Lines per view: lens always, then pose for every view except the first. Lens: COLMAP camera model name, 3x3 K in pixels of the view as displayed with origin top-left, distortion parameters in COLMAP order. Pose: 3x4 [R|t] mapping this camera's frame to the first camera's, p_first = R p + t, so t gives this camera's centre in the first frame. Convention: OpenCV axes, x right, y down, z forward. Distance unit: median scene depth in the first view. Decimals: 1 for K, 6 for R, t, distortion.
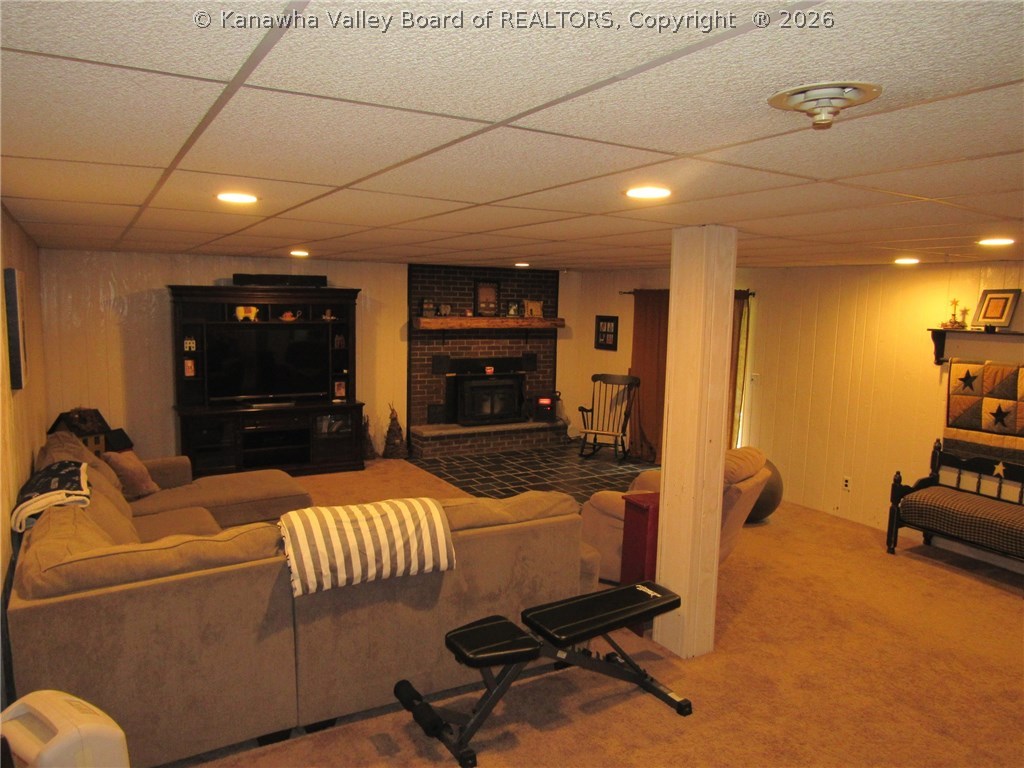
lens RADIAL K [[724.6, 0, 512.1], [0, 724.6, 386.7], [0, 0, 1]] dist [-0.059068, -0.000665]
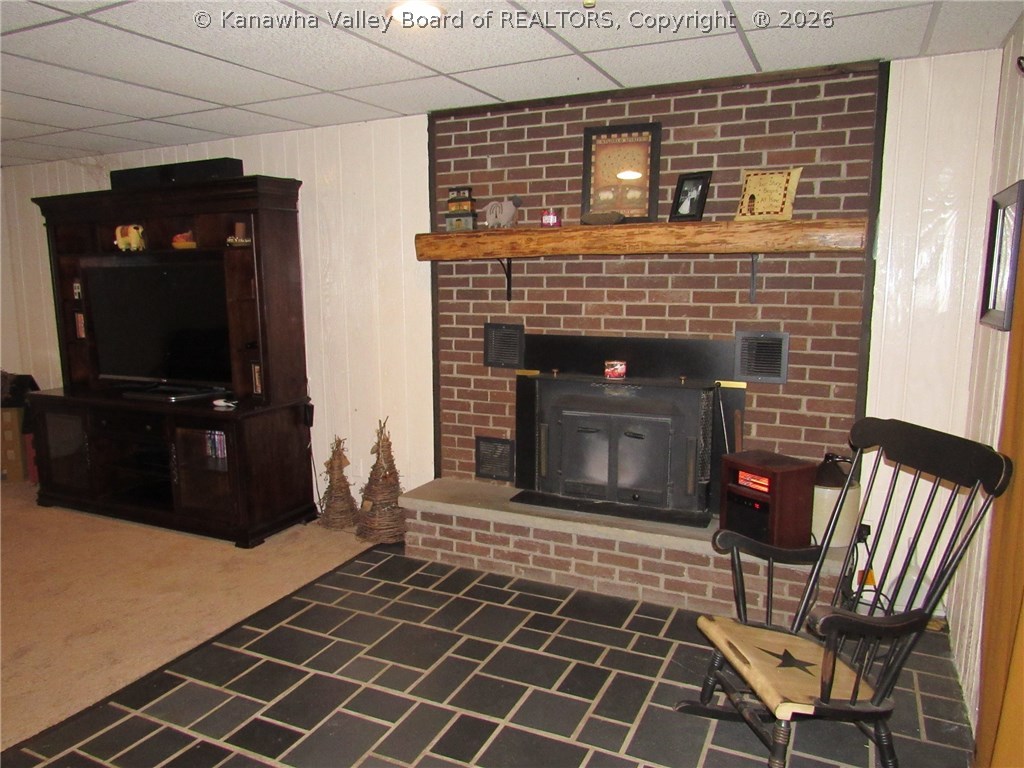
lens RADIAL K [[724.6, 0, 513.2], [0, 724.6, 384.6], [0, 0, 1]] dist [-0.059068, -0.000665]
pose [[0.555847, 0.101997, -0.825003, 0.253974], [-0.076566, 0.994507, 0.071367, -0.038284], [0.827751, 0.023498, 0.560604, 0.762334]]
